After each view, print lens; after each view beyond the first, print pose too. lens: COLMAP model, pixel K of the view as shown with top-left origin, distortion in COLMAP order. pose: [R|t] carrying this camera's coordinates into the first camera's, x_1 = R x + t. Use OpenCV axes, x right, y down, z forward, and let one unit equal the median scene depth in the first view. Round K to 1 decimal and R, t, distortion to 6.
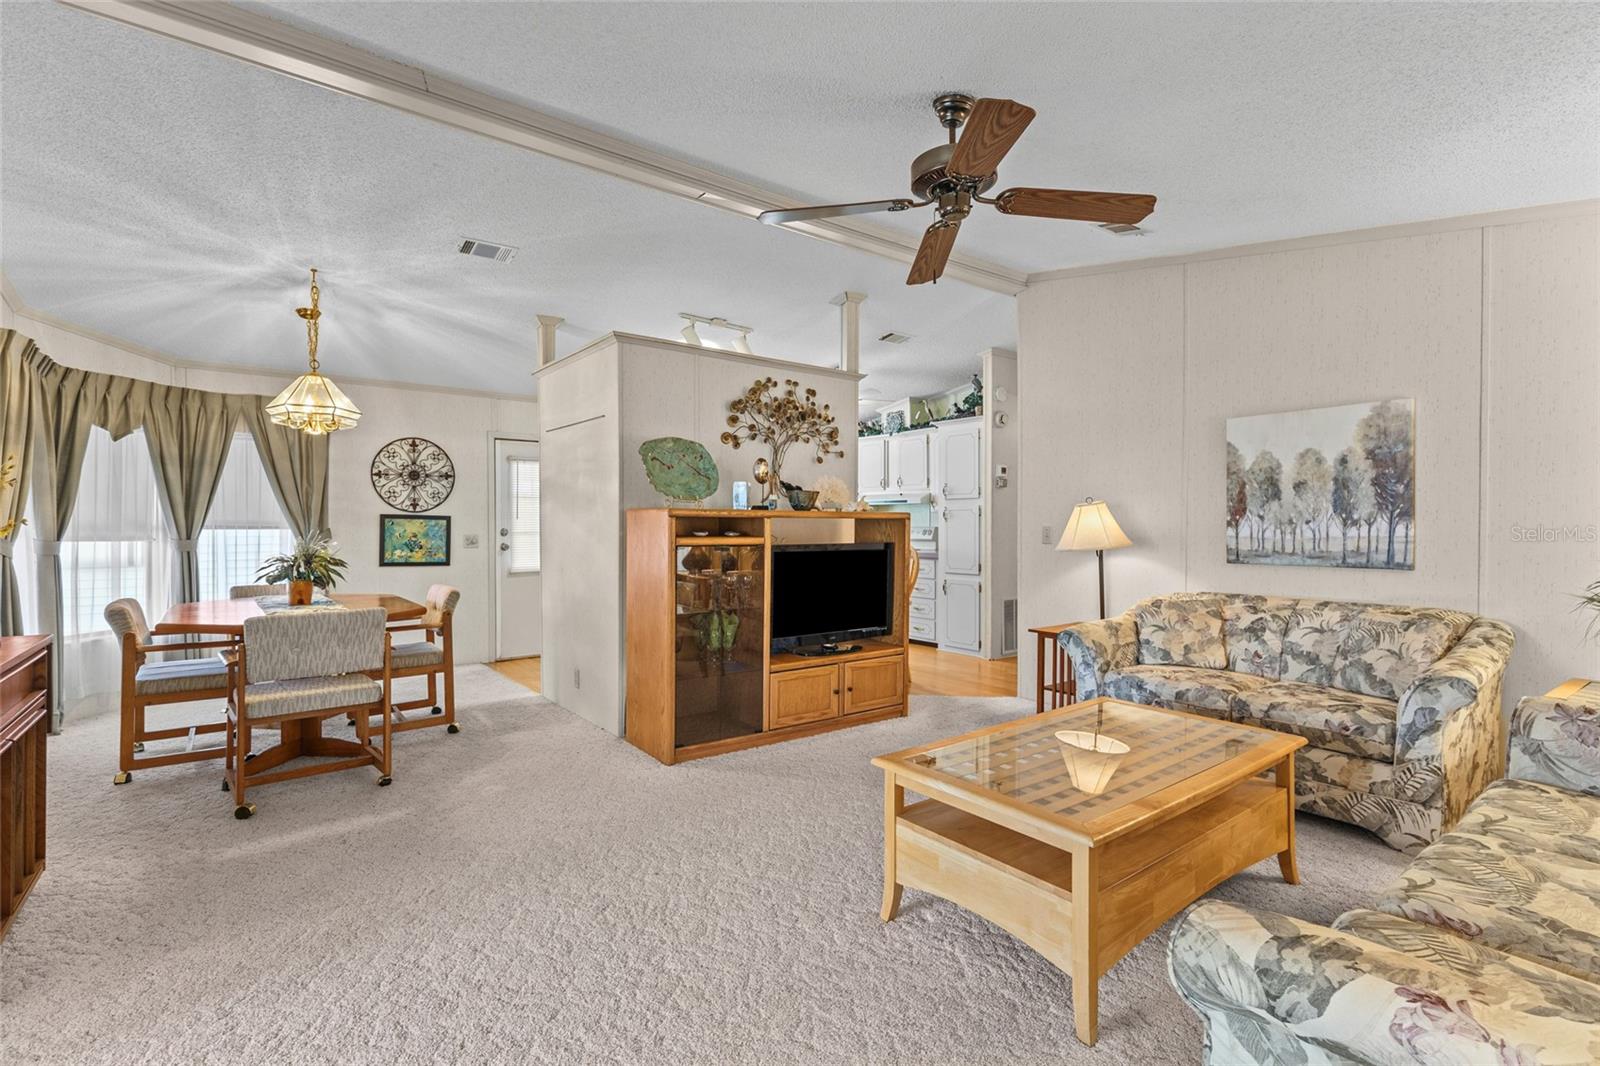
lens RADIAL K [[747.4, 0, 800.7], [0, 747.4, 527.9], [0, 0, 1]] dist [0.005355, 0.000860]
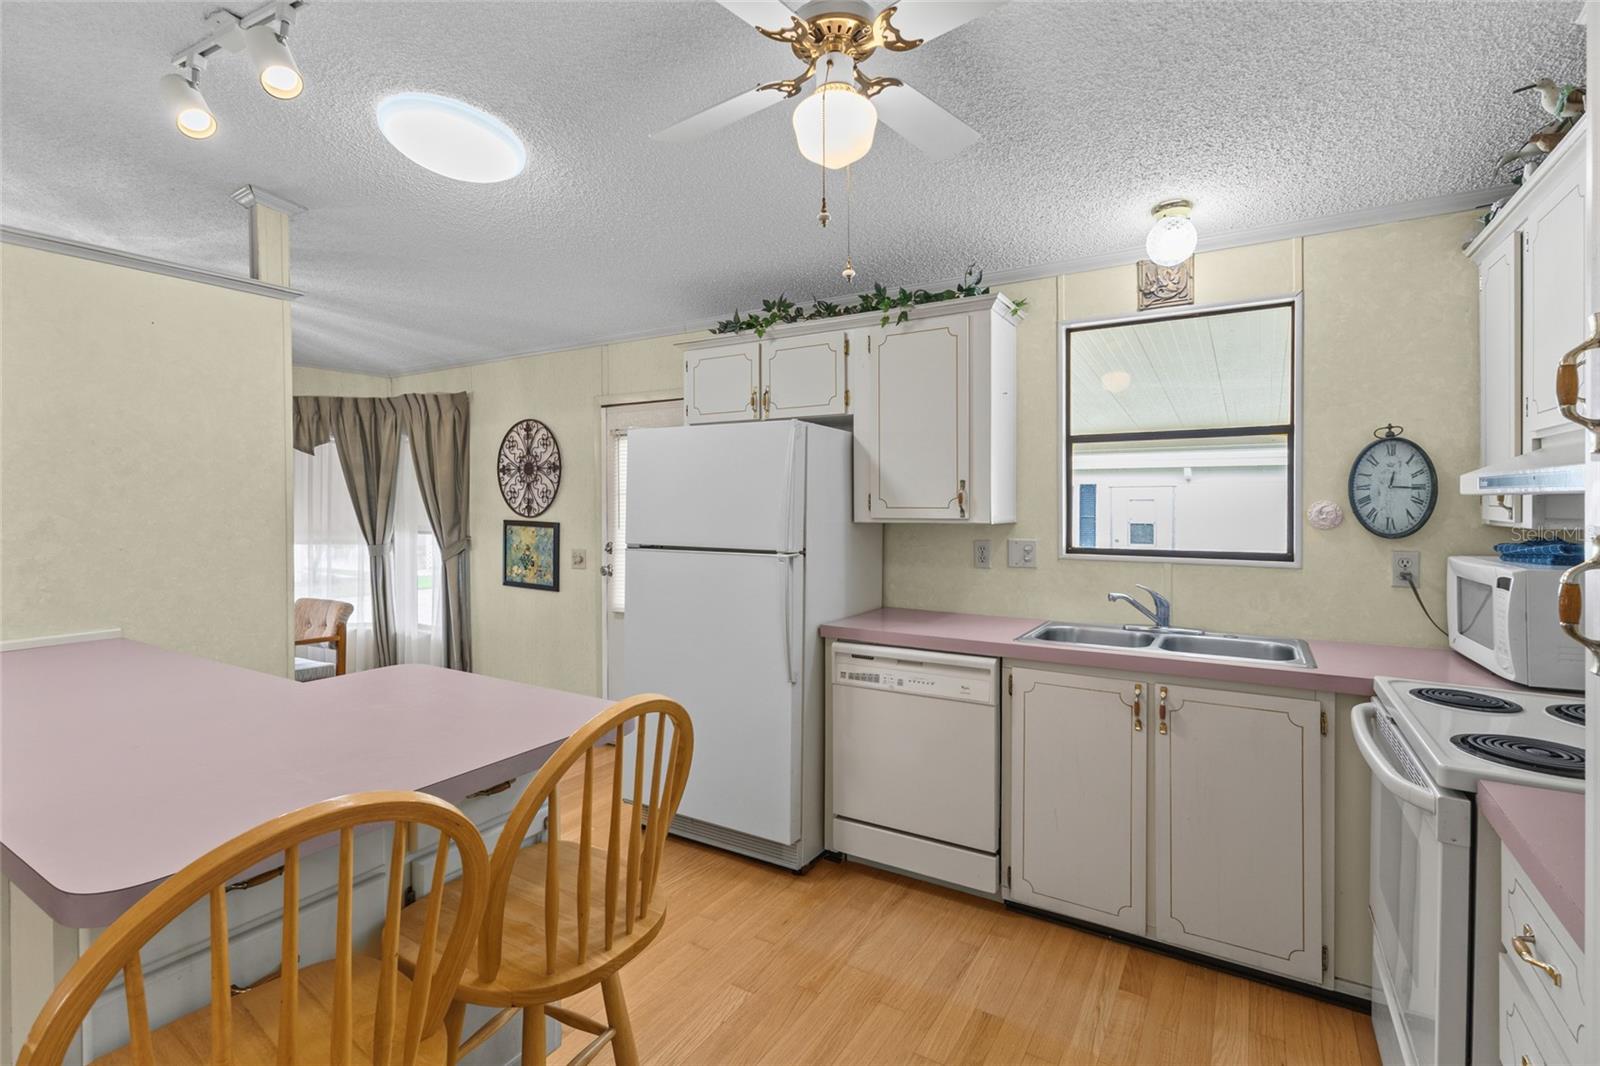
lens RADIAL K [[747.4, 0, 805.1], [0, 747.4, 507.8], [0, 0, 1]] dist [0.005355, 0.000860]
pose [[0.362310, 0.008873, -0.932015, 0.294188], [-0.000406, 0.999956, 0.009362, -0.037938], [0.932058, -0.003014, 0.362298, 0.988564]]
